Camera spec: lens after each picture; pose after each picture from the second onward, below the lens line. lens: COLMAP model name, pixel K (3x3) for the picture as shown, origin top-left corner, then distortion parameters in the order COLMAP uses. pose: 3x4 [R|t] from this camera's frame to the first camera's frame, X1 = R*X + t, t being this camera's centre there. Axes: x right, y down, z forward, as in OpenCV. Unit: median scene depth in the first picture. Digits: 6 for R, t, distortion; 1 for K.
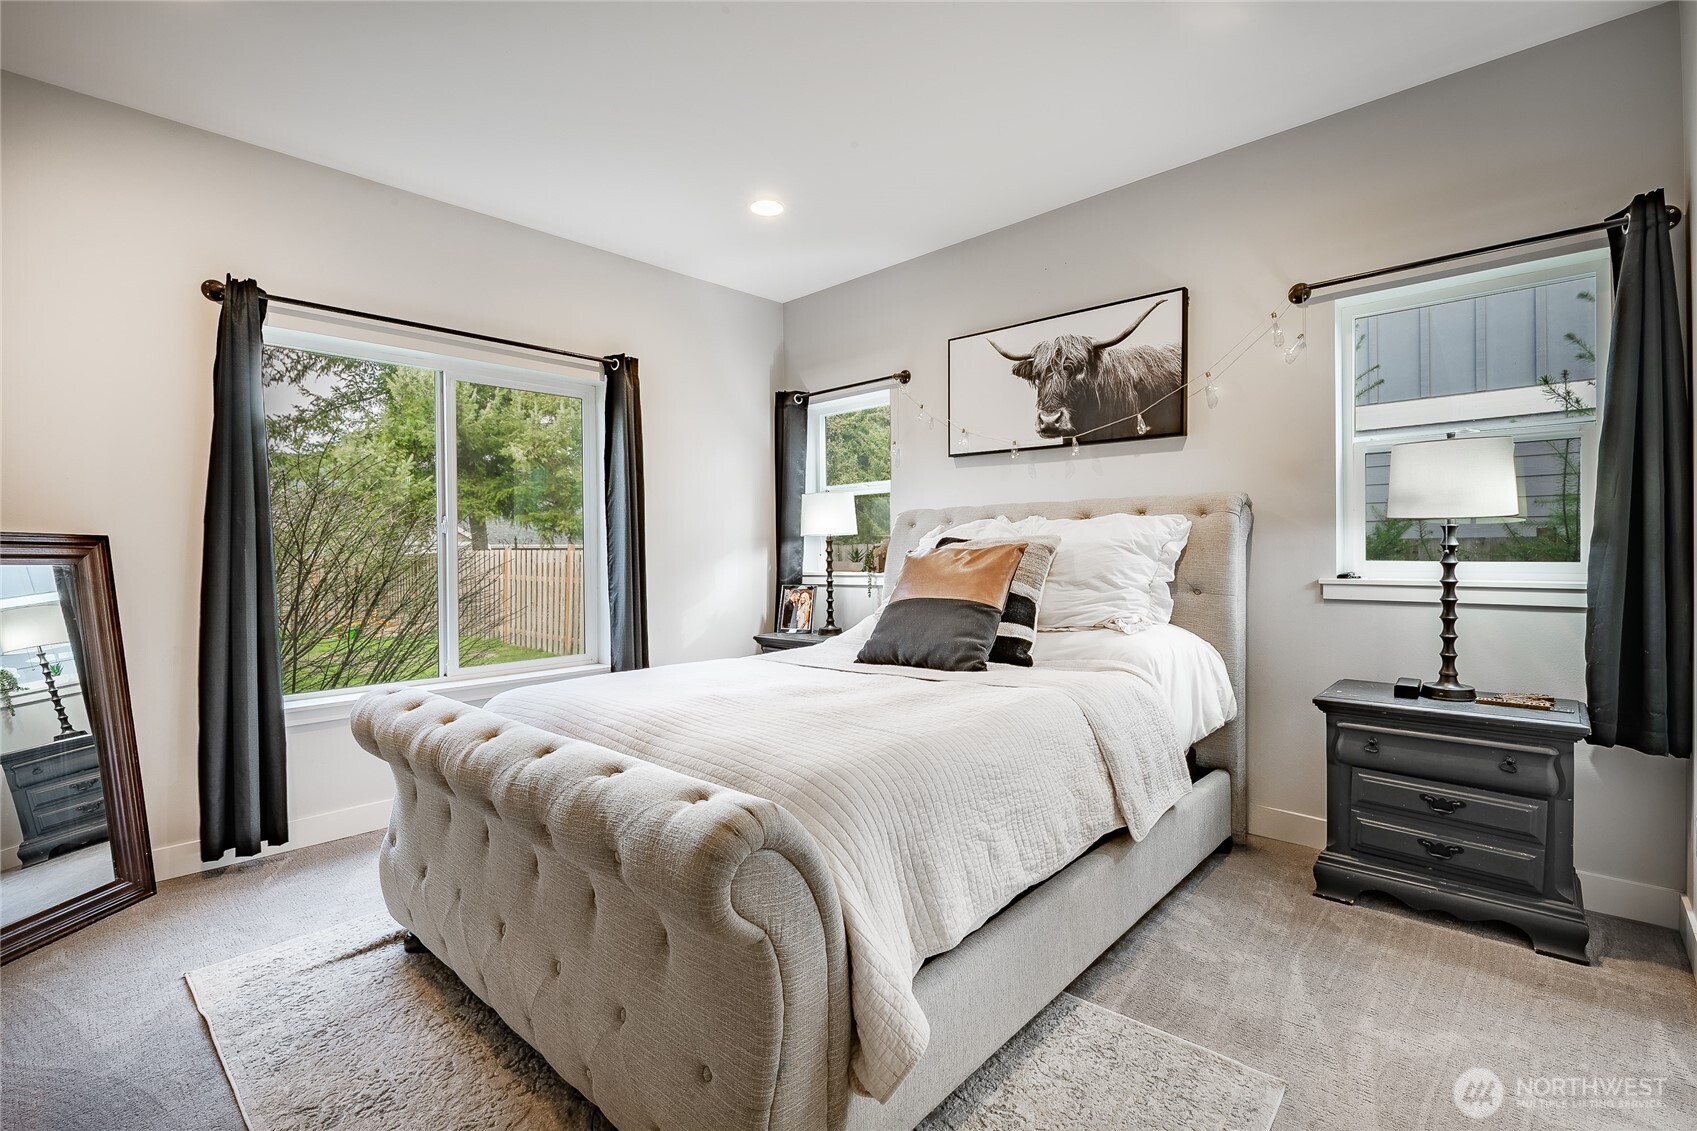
lens RADIAL K [[756.0, 0, 849.9], [0, 756.0, 558.3], [0, 0, 1]] dist [-0.013498, -0.000328]
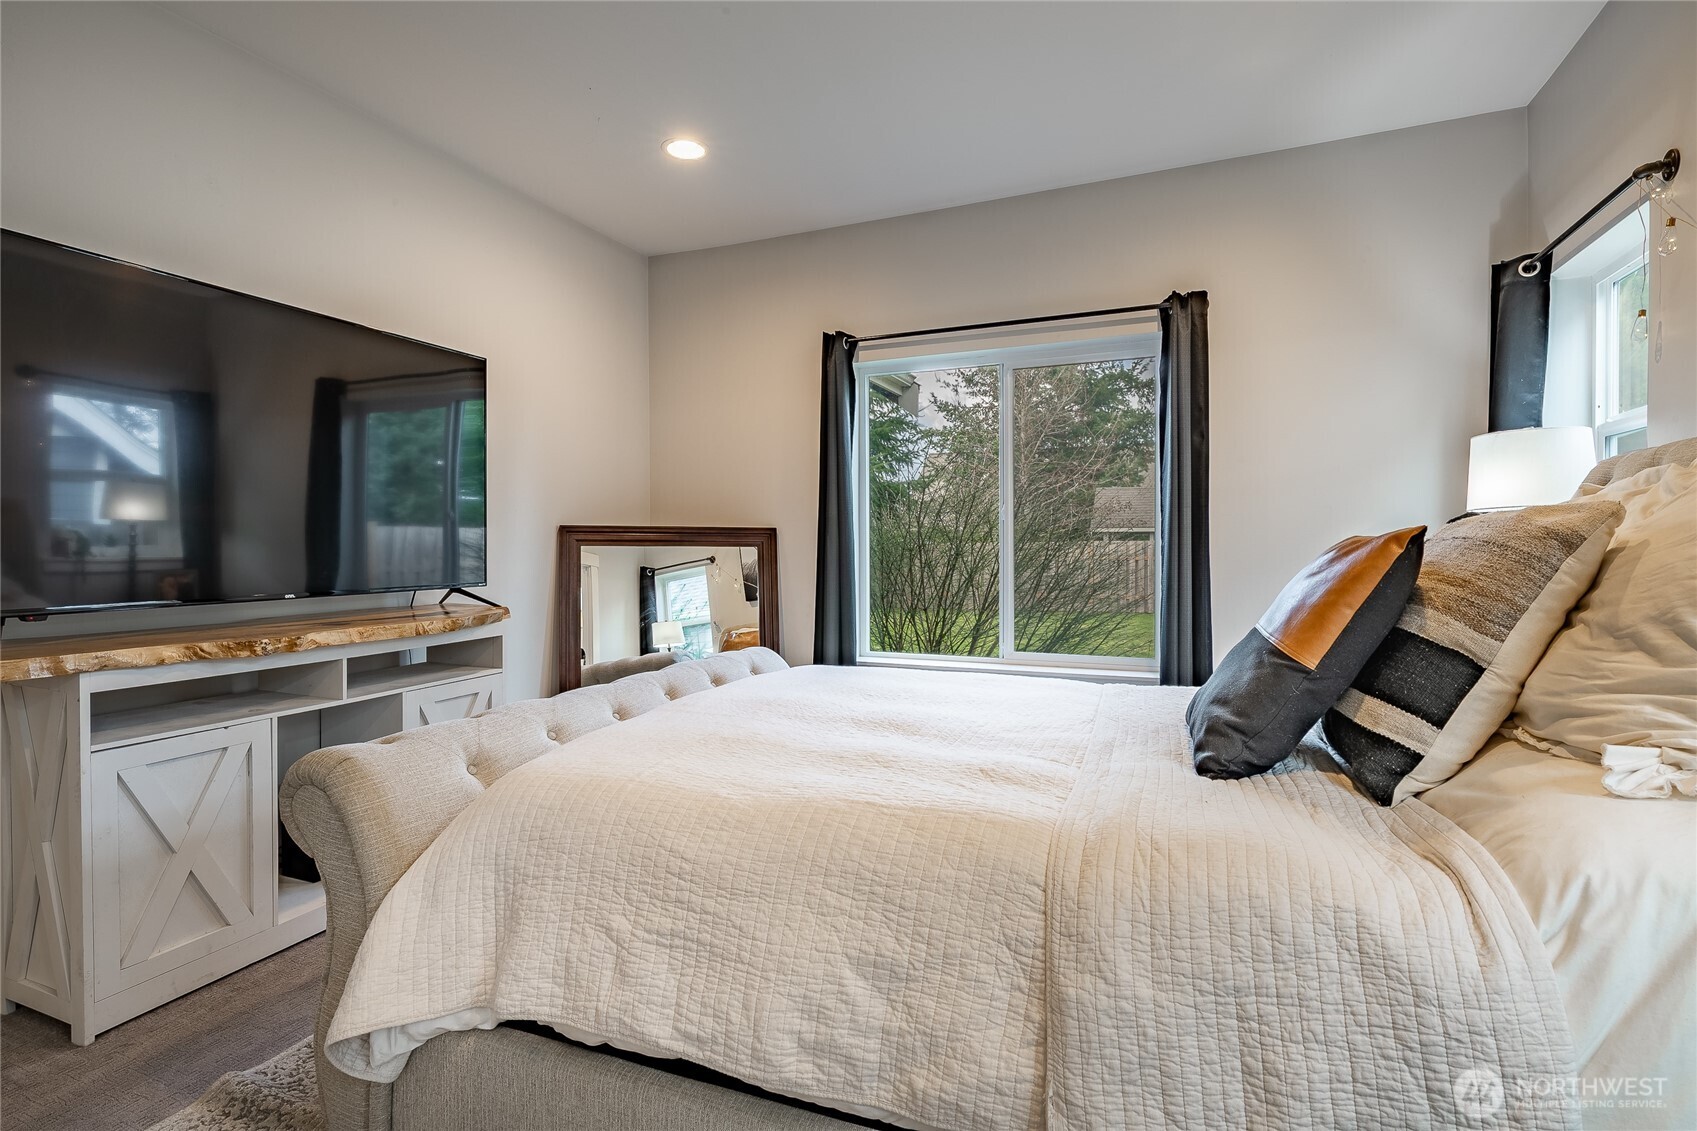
lens RADIAL K [[817.3, 0, 869.0], [0, 817.3, 560.7], [0, 0, 1]] dist [-0.001139, -0.000501]
pose [[0.350767, 0.028742, -0.936022, 0.552094], [-0.004003, 0.999566, 0.029193, -0.012239], [0.936454, -0.006493, 0.350730, 0.525803]]
